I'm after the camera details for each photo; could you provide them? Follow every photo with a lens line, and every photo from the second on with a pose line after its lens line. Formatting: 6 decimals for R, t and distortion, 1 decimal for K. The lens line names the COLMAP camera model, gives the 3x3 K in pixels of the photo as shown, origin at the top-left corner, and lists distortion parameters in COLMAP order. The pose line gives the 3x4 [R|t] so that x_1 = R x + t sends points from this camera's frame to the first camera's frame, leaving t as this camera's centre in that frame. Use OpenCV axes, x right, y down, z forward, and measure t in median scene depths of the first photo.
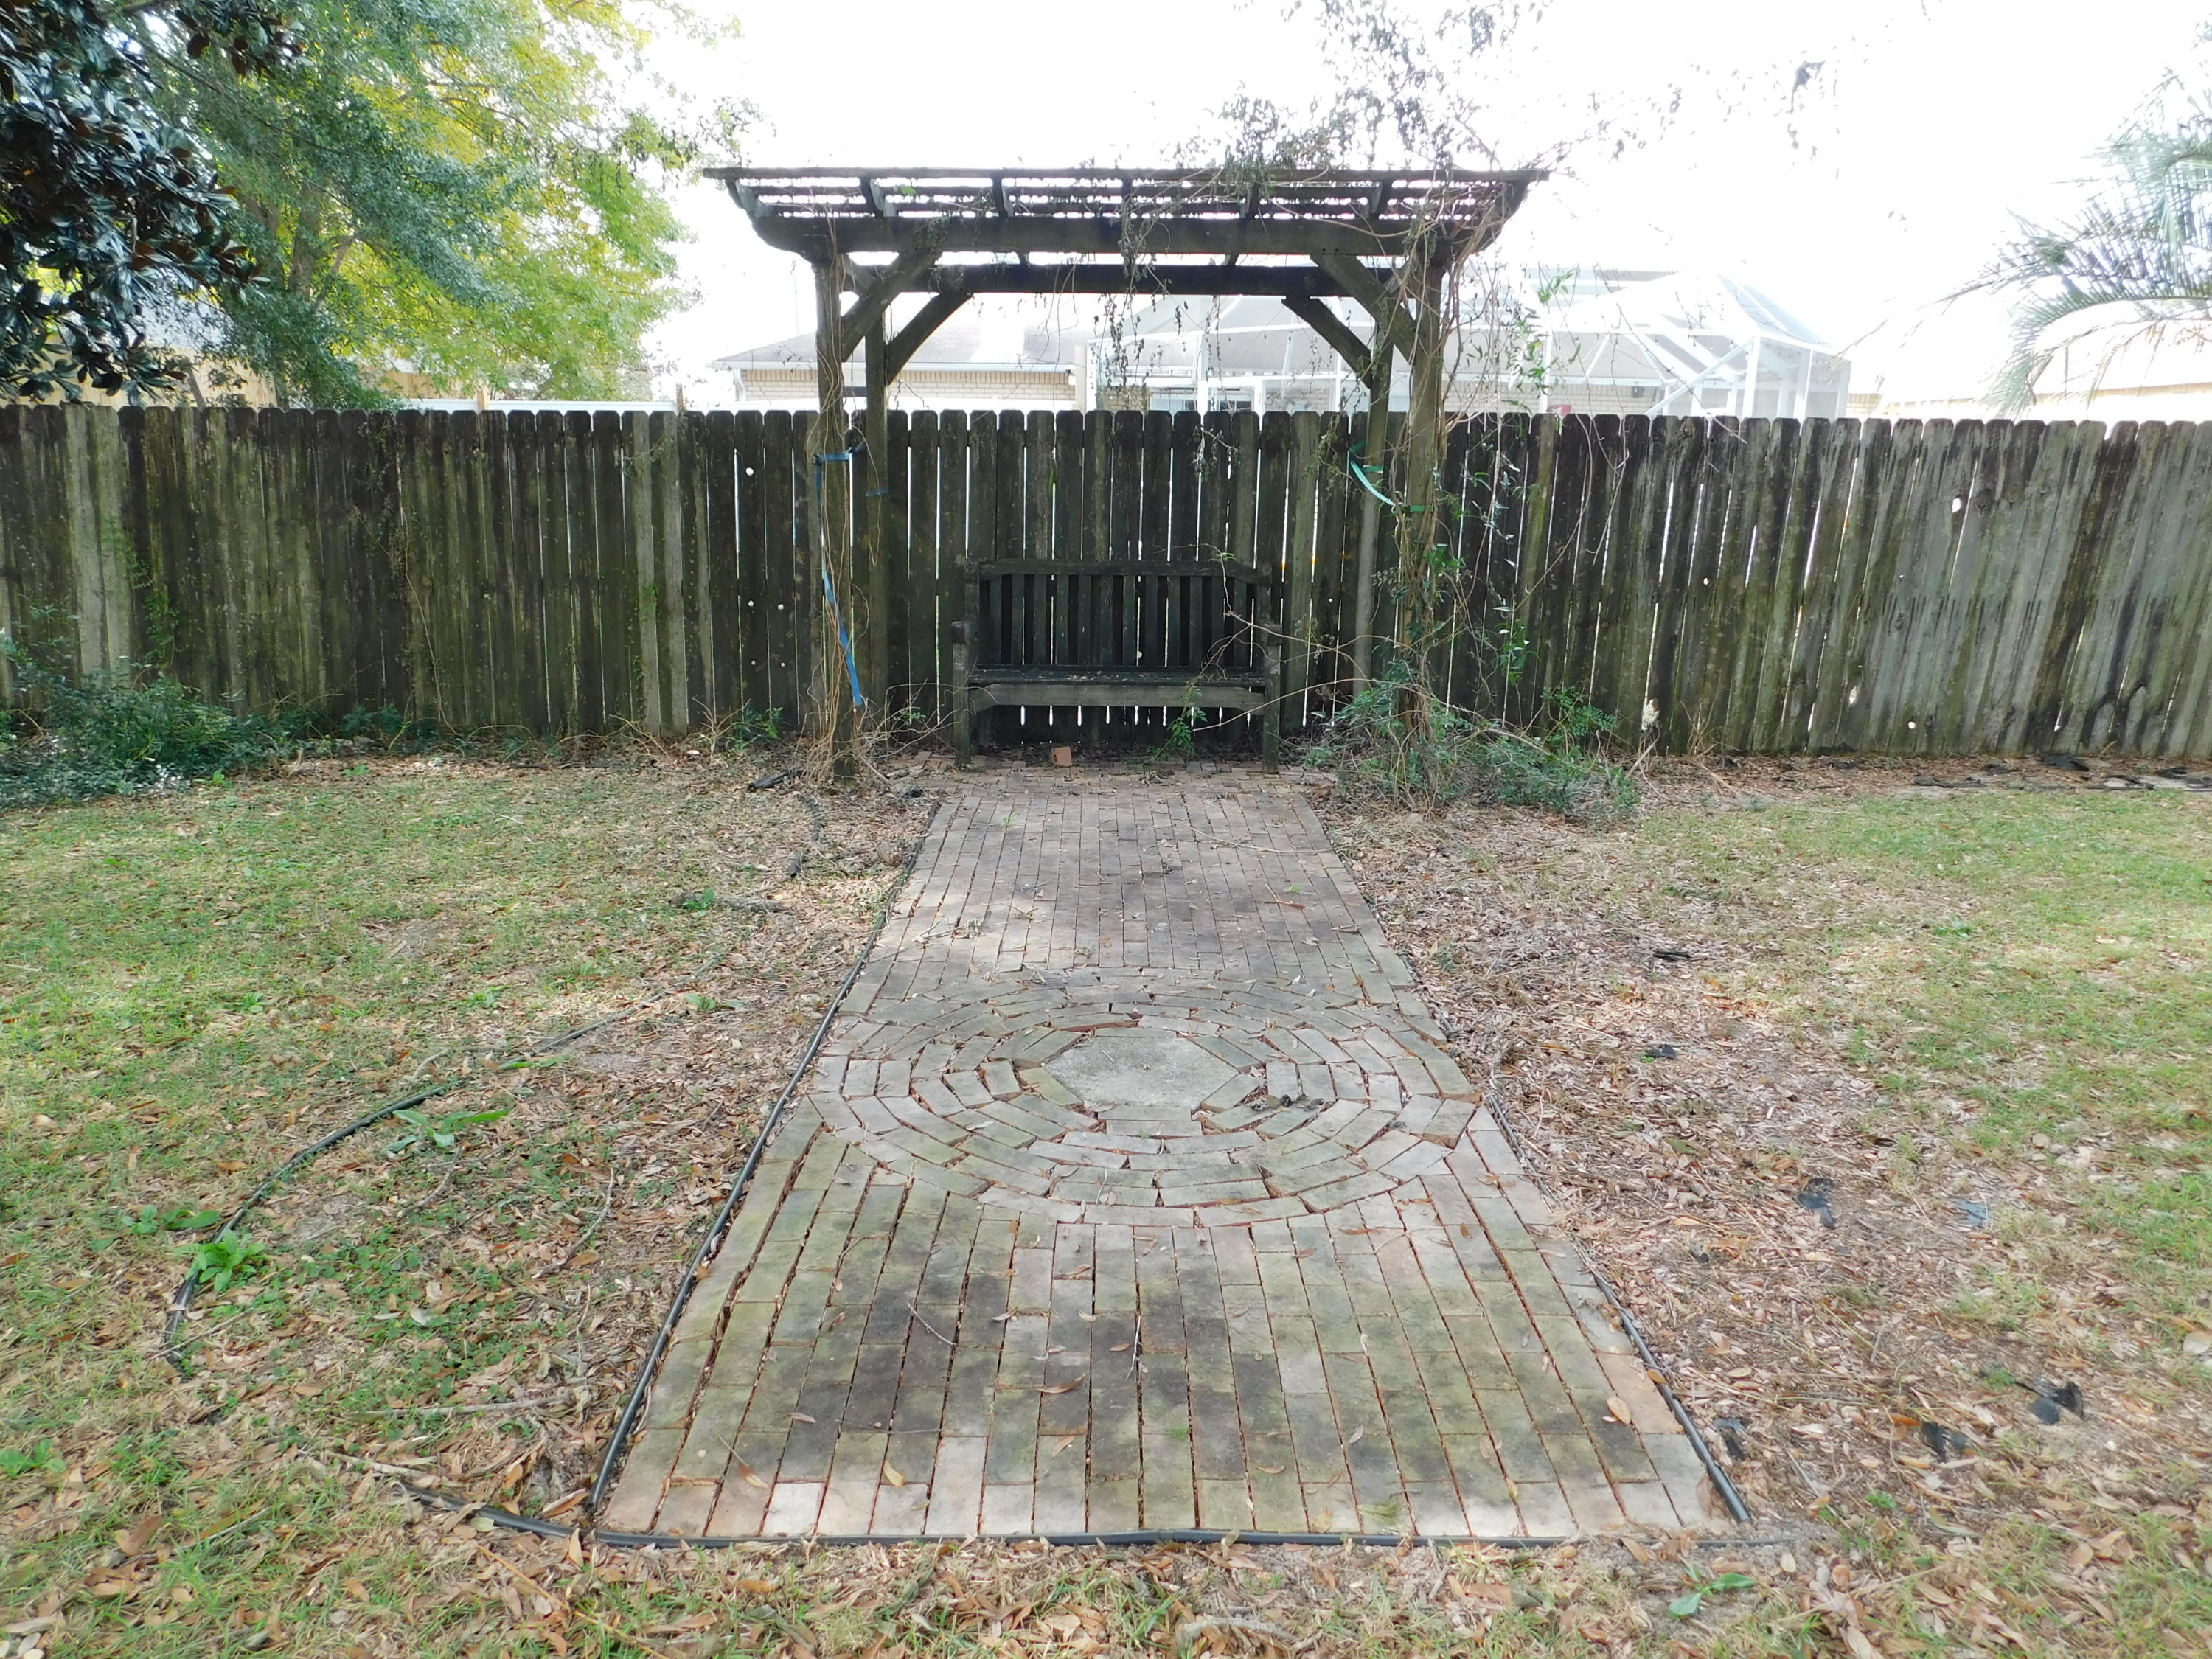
lens RADIAL K [[1479.3, 0, 1114.3], [0, 1479.3, 829.7], [0, 0, 1]] dist [-0.059017, 0.061945]
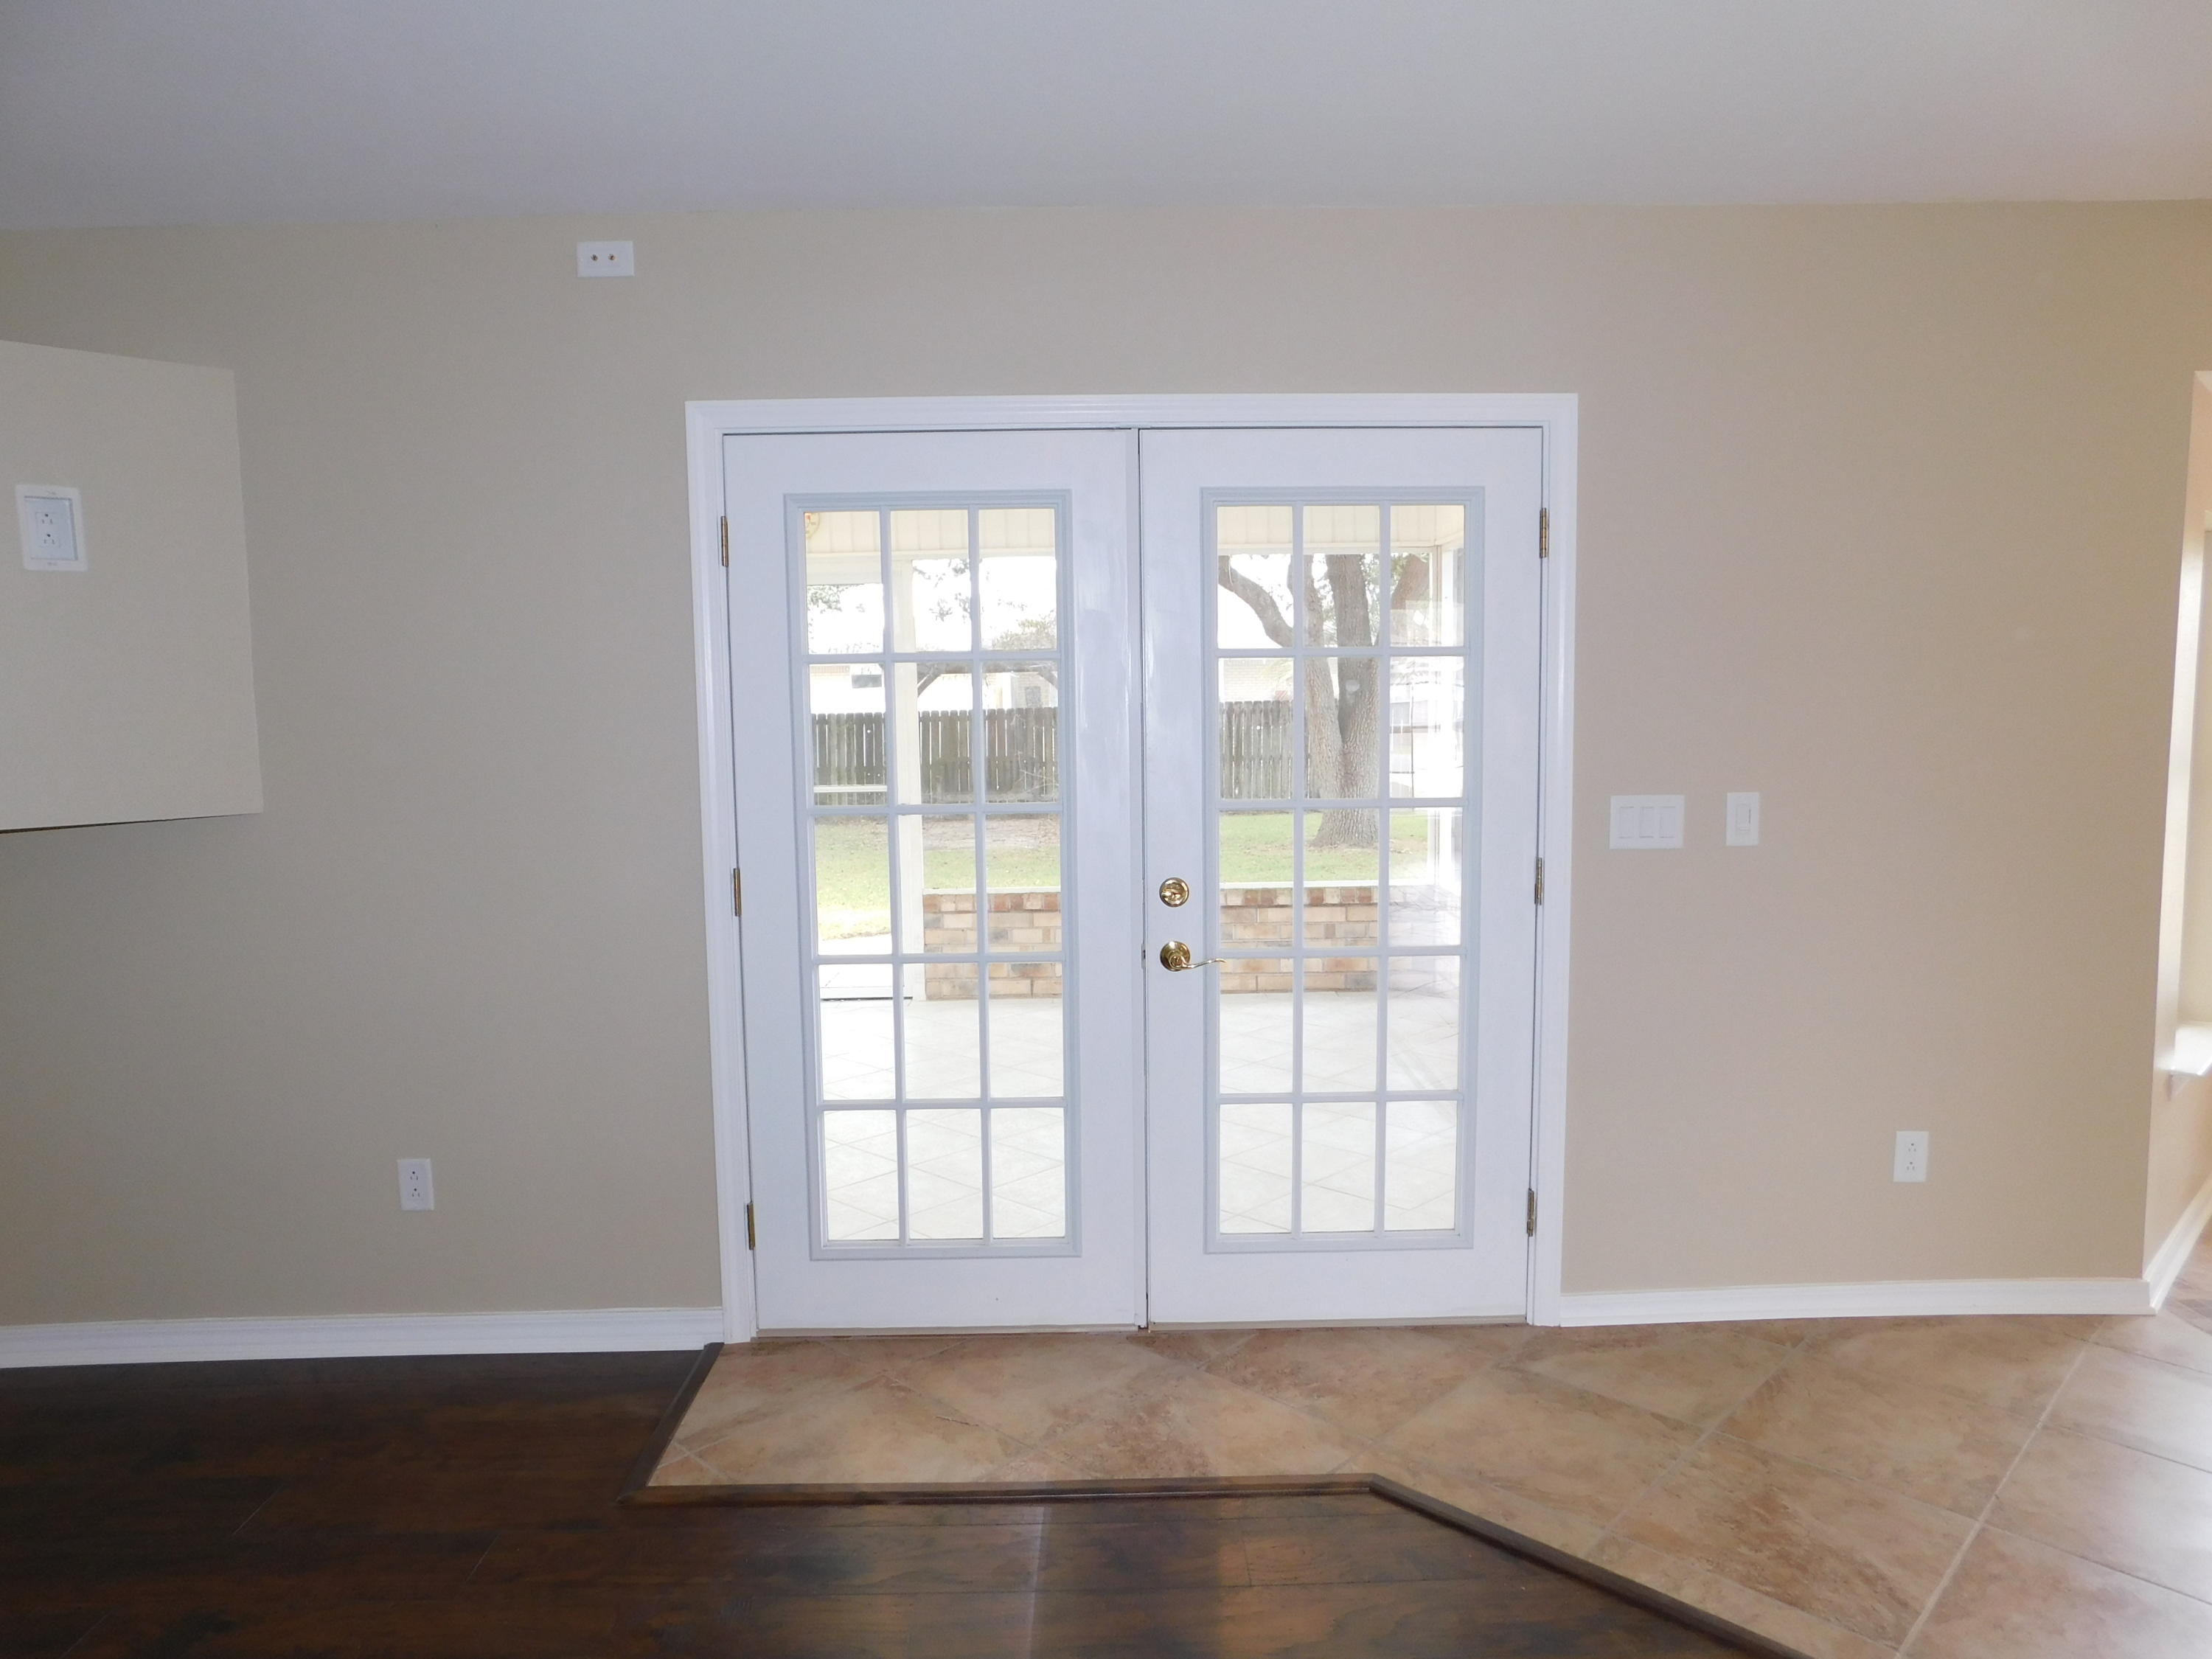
lens RADIAL K [[1479.3, 0, 1118.2], [0, 1479.3, 824.4], [0, 0, 1]] dist [-0.059017, 0.061945]
pose [[0.999075, -0.036867, 0.022125, 0.196456], [0.039911, 0.986589, -0.158267, 0.454685], [-0.015994, 0.159003, 0.987149, -2.013500]]
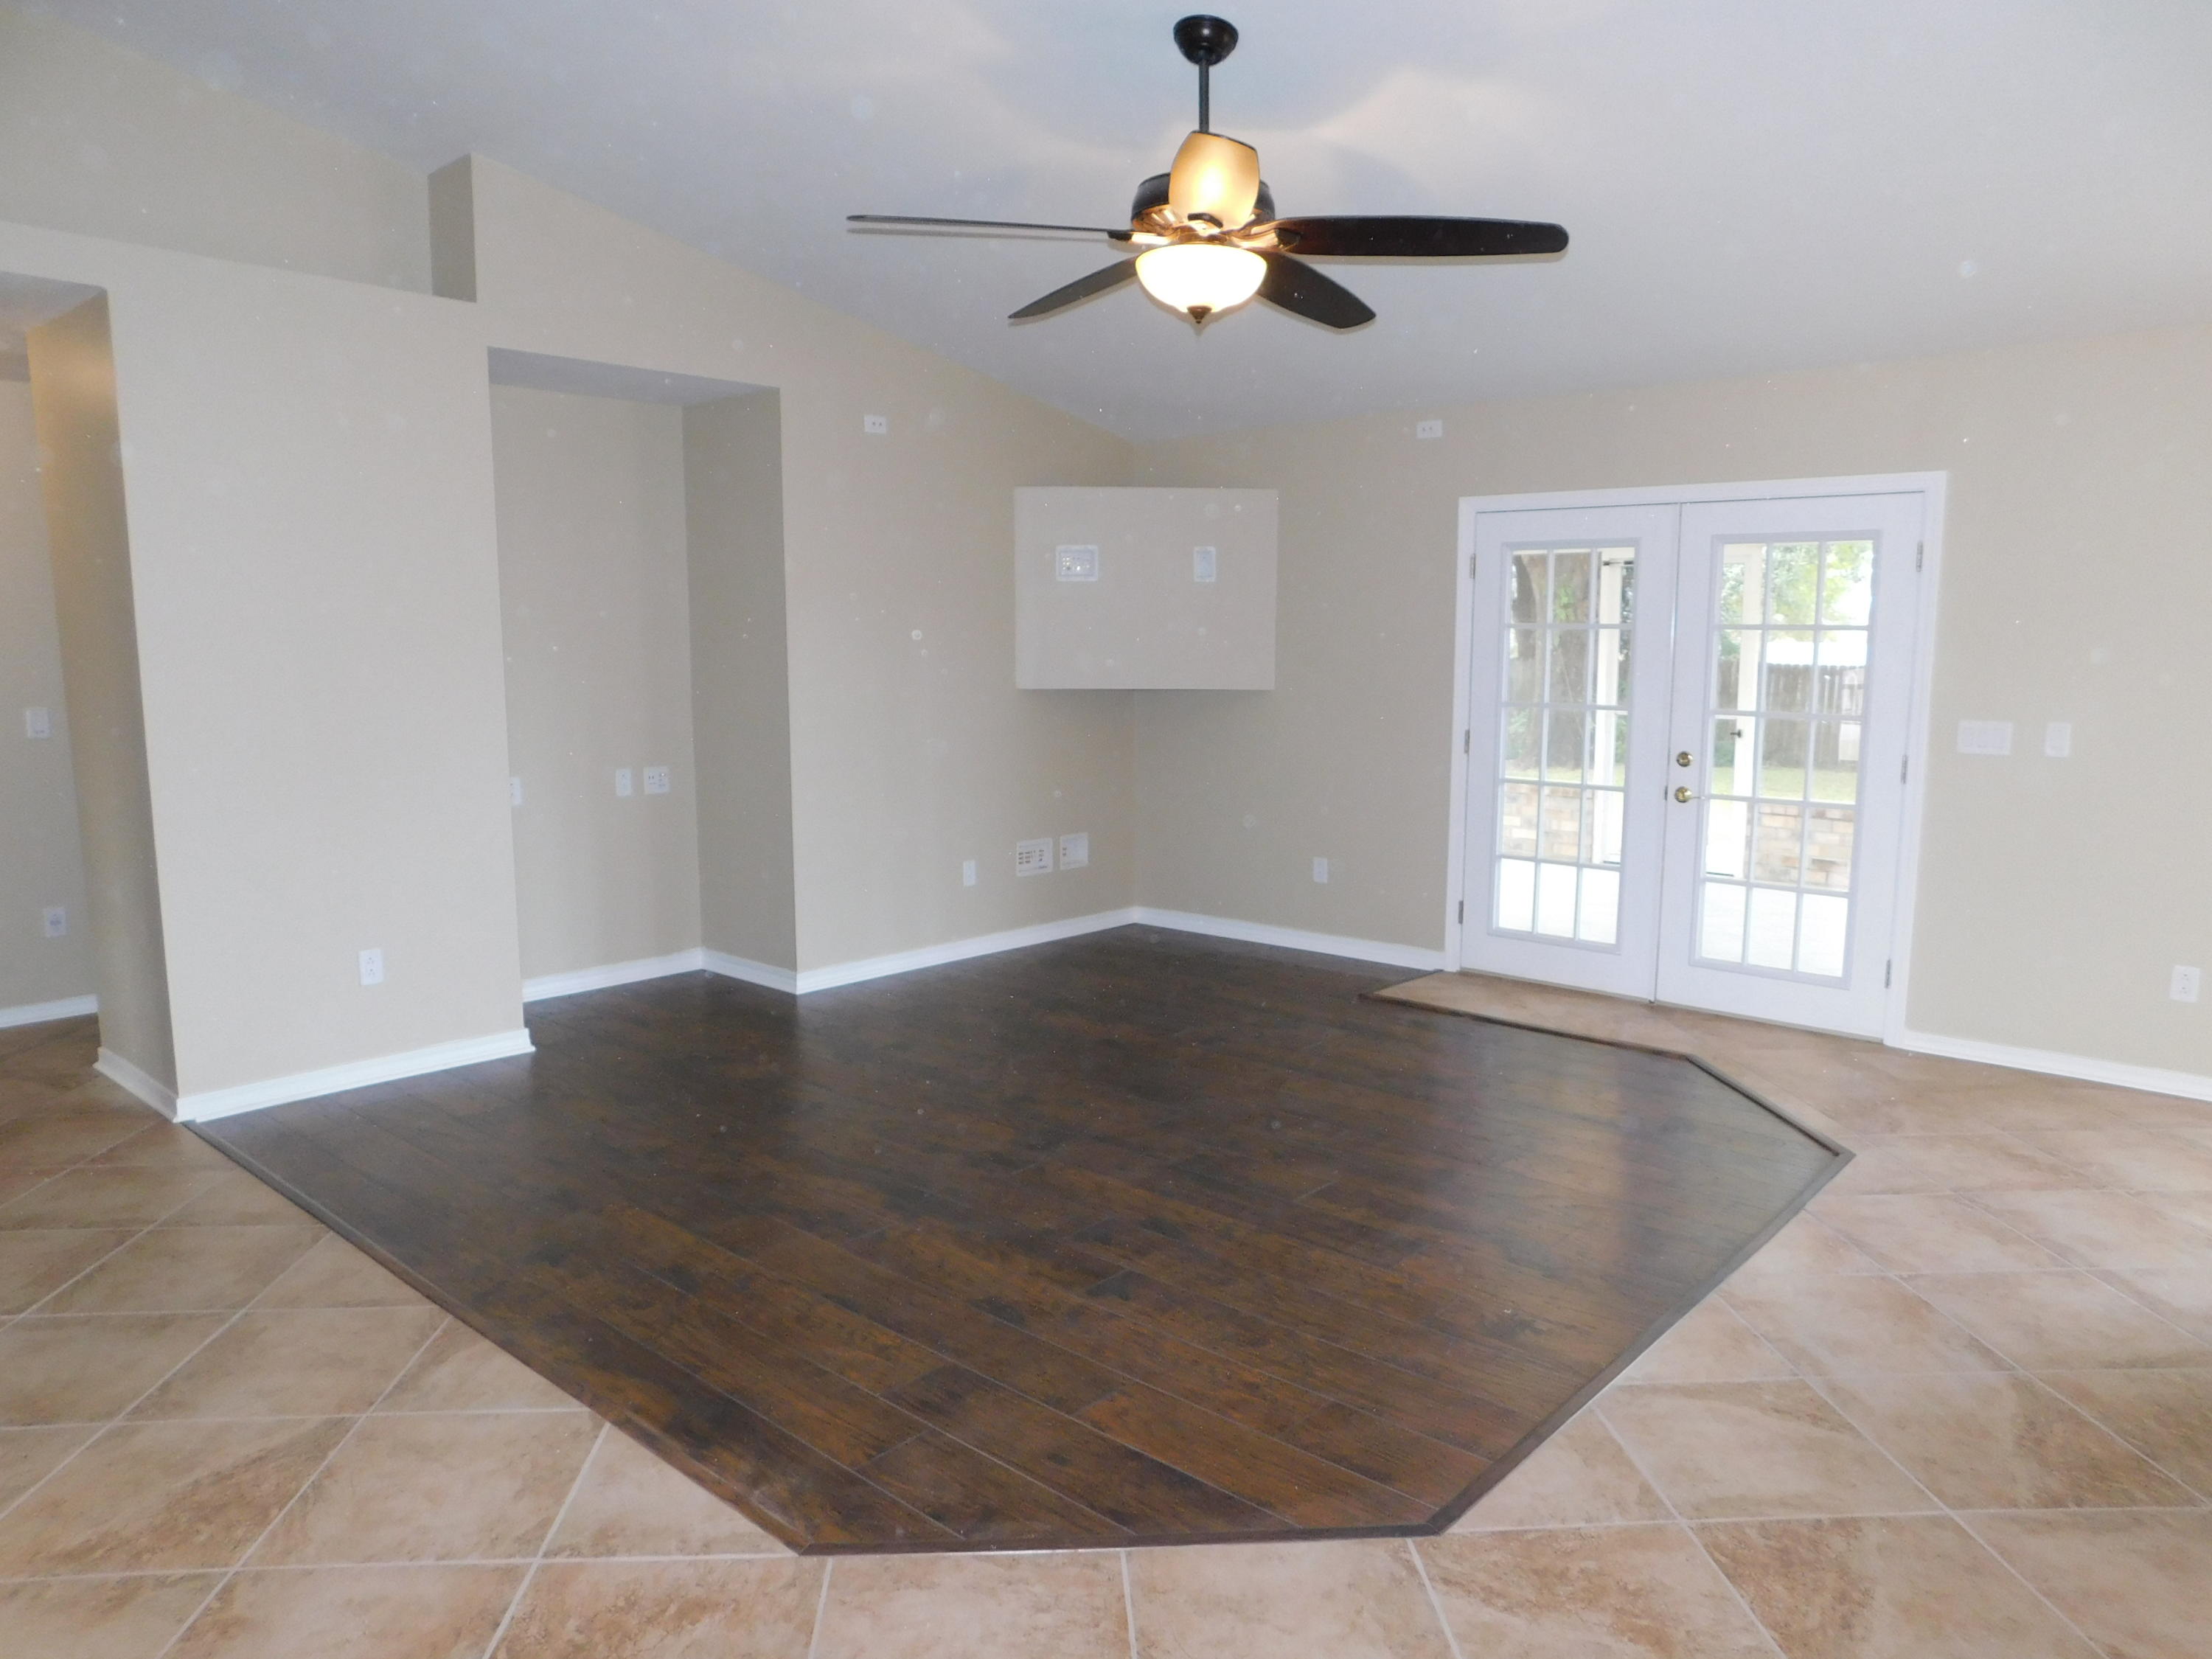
lens RADIAL K [[1479.3, 0, 1106.3], [0, 1479.3, 832.2], [0, 0, 1]] dist [-0.059017, 0.061945]
pose [[0.750854, 0.071857, -0.656548, 0.507469], [-0.156518, 0.985107, -0.071182, 0.548482], [0.641655, 0.156209, 0.750918, -2.359372]]
